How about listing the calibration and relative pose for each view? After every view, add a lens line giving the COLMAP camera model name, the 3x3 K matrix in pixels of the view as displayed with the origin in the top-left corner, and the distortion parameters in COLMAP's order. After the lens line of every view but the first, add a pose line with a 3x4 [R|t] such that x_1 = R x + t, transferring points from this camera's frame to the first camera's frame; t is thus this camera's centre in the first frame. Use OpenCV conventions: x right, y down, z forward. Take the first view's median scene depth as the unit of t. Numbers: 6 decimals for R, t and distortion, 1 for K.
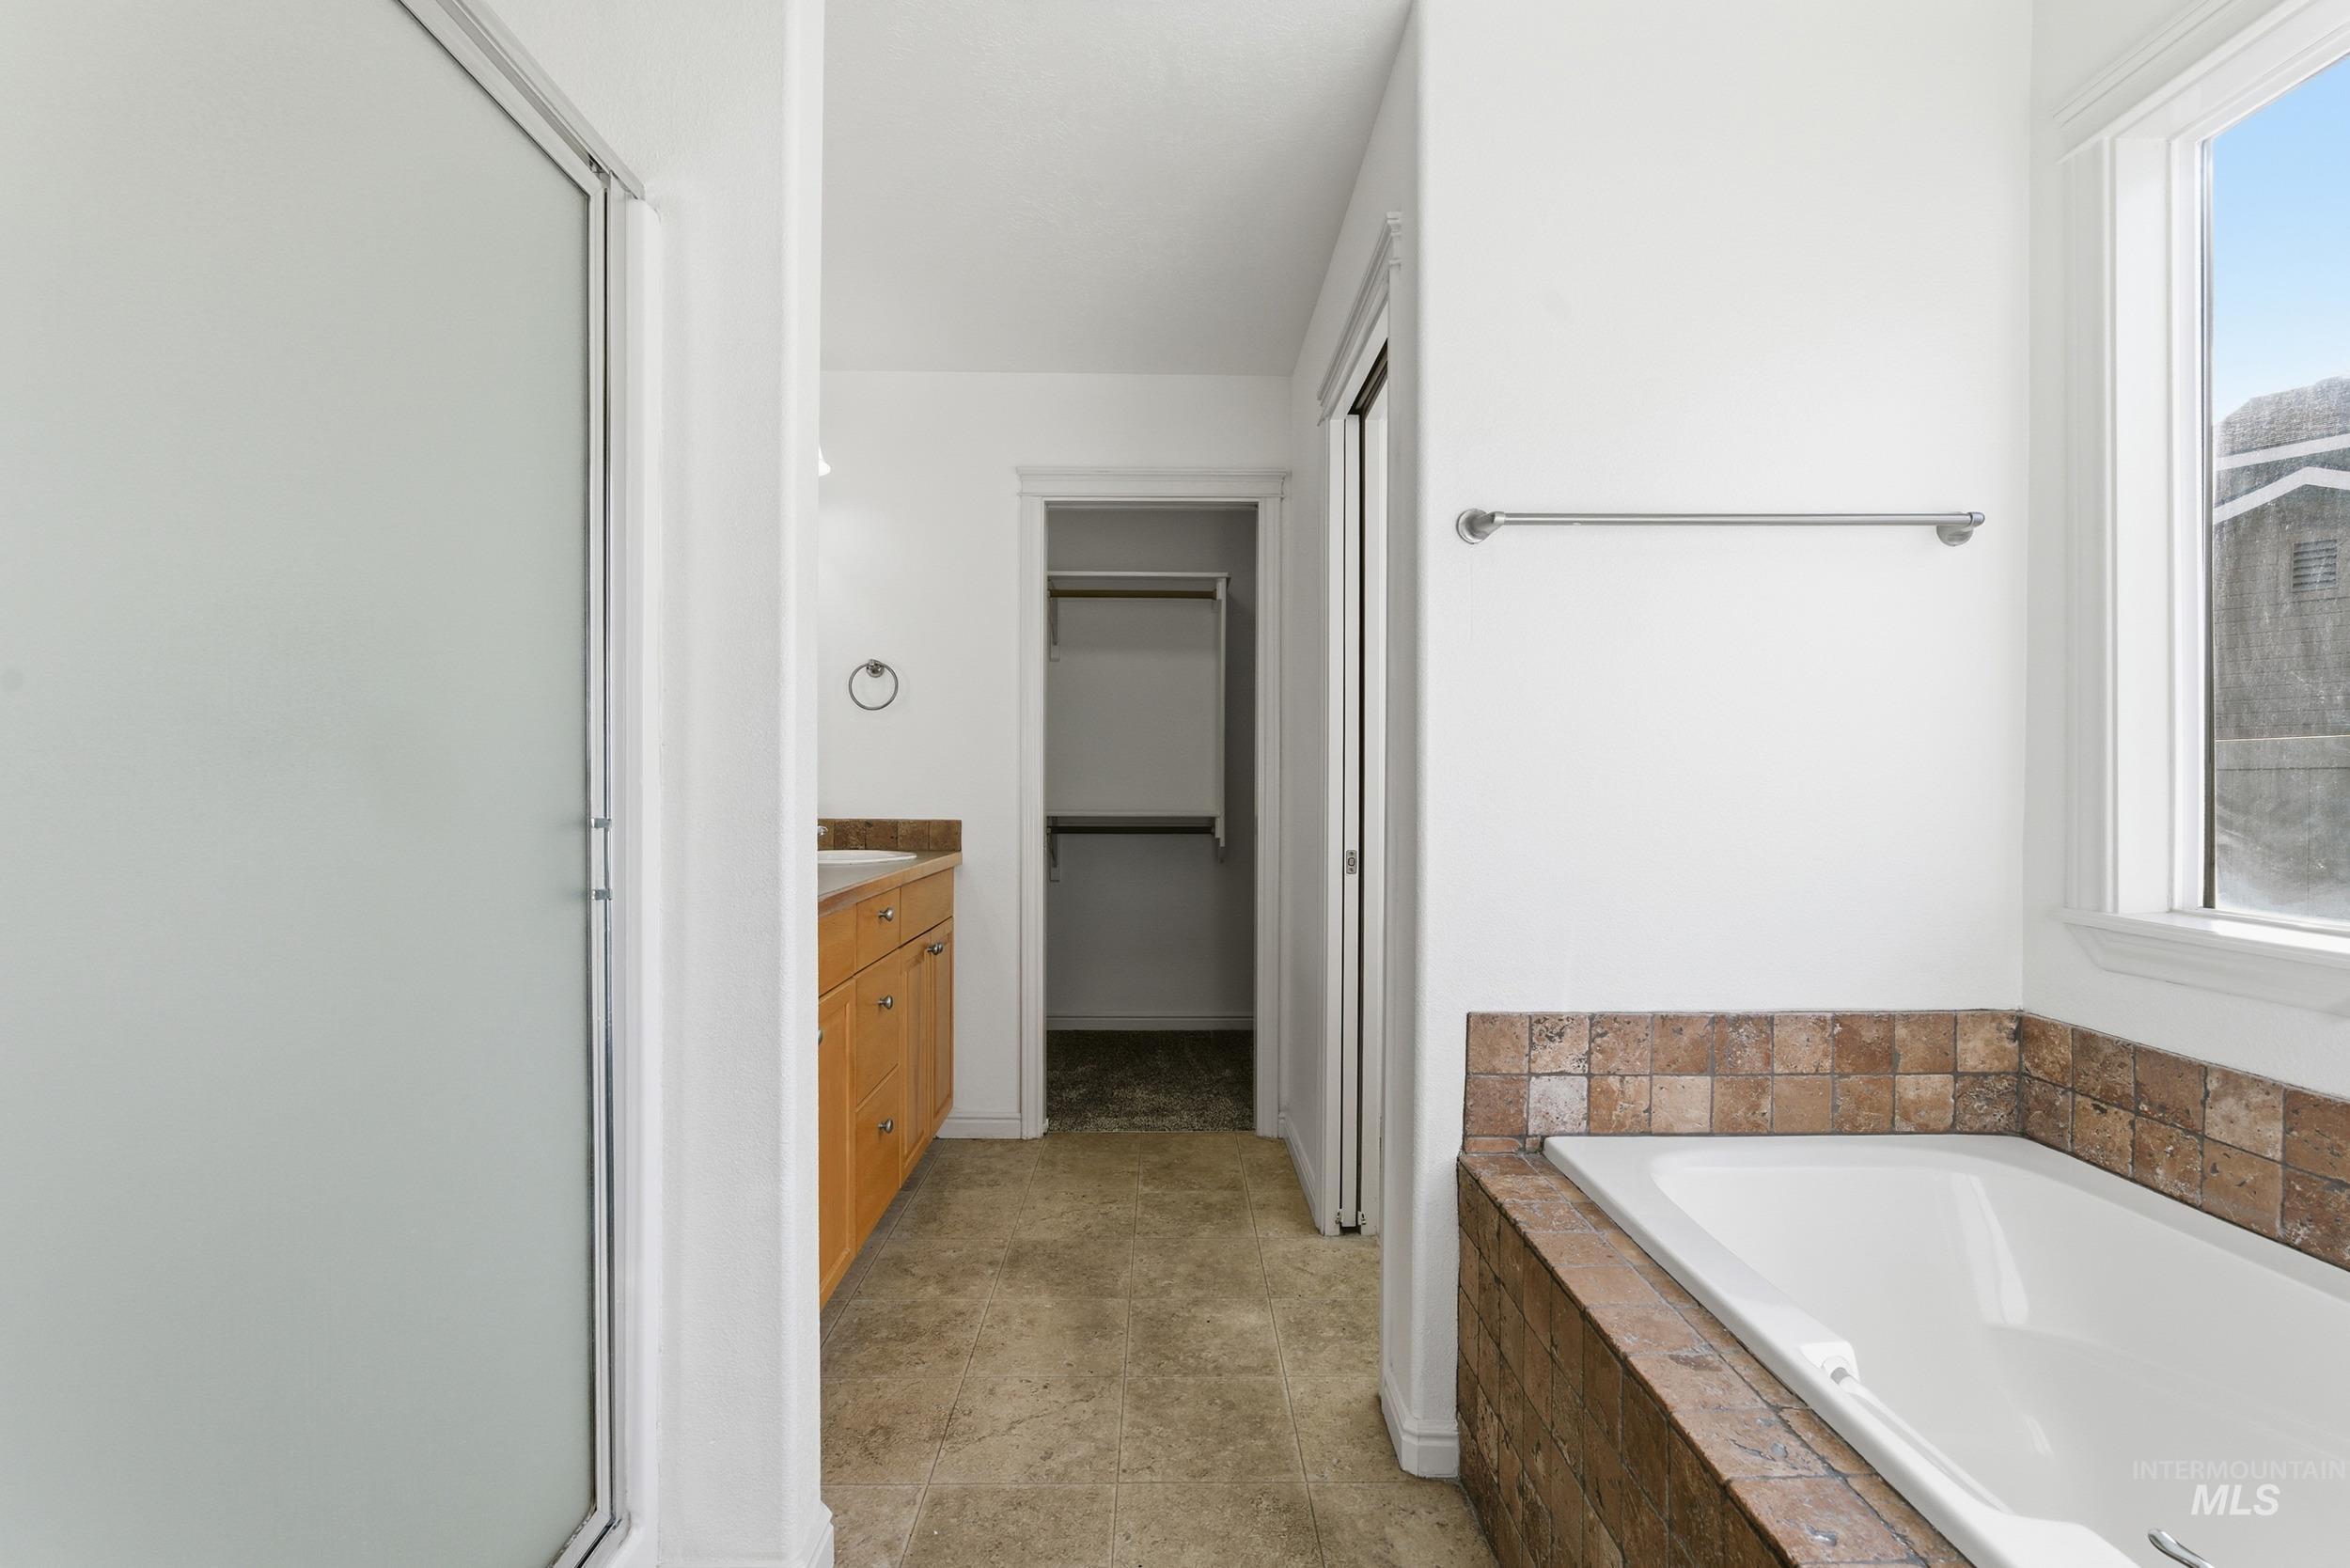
lens RADIAL K [[1048.5, 0, 1179.6], [0, 1048.5, 793.0], [0, 0, 1]] dist [-0.004597, 0.000130]
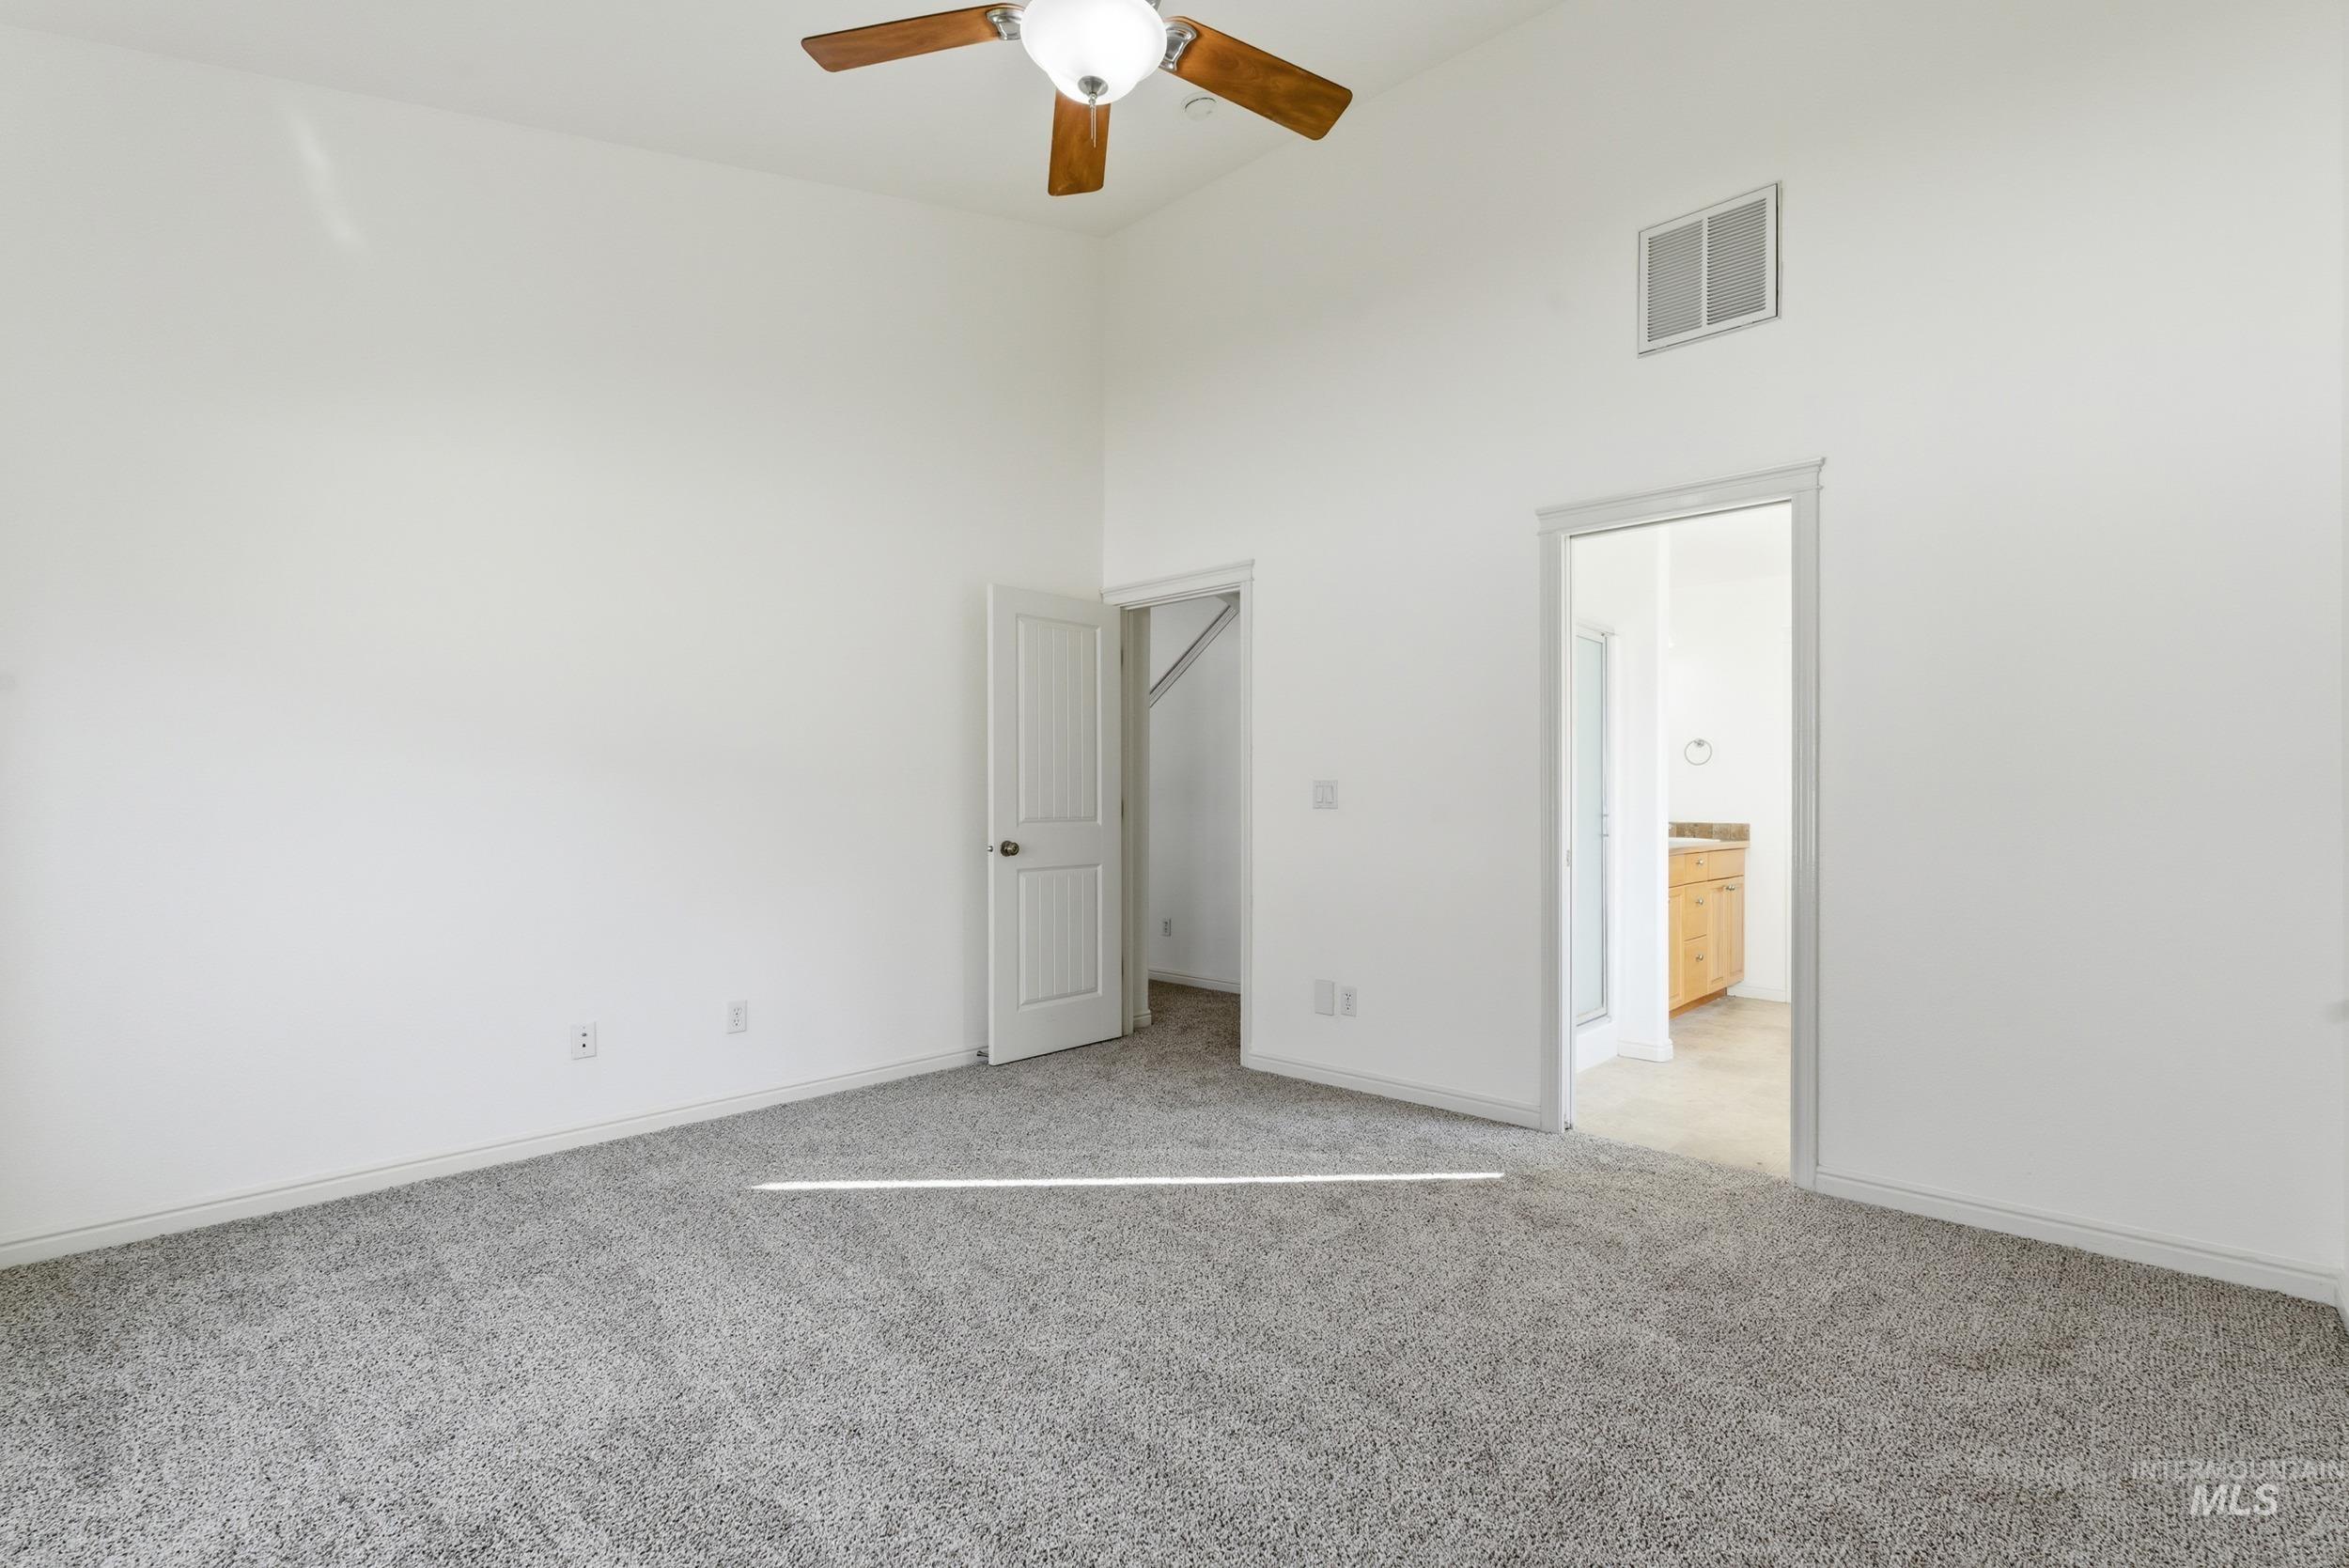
lens RADIAL K [[1048.0, 0, 1179.1], [0, 1048.0, 793.0], [0, 0, 1]] dist [-0.004597, 0.000130]
pose [[0.718759, -0.007976, -0.695213, 0.361671], [-0.004687, 0.999856, -0.016317, 0.006666], [0.695243, 0.014987, 0.718618, -1.052114]]
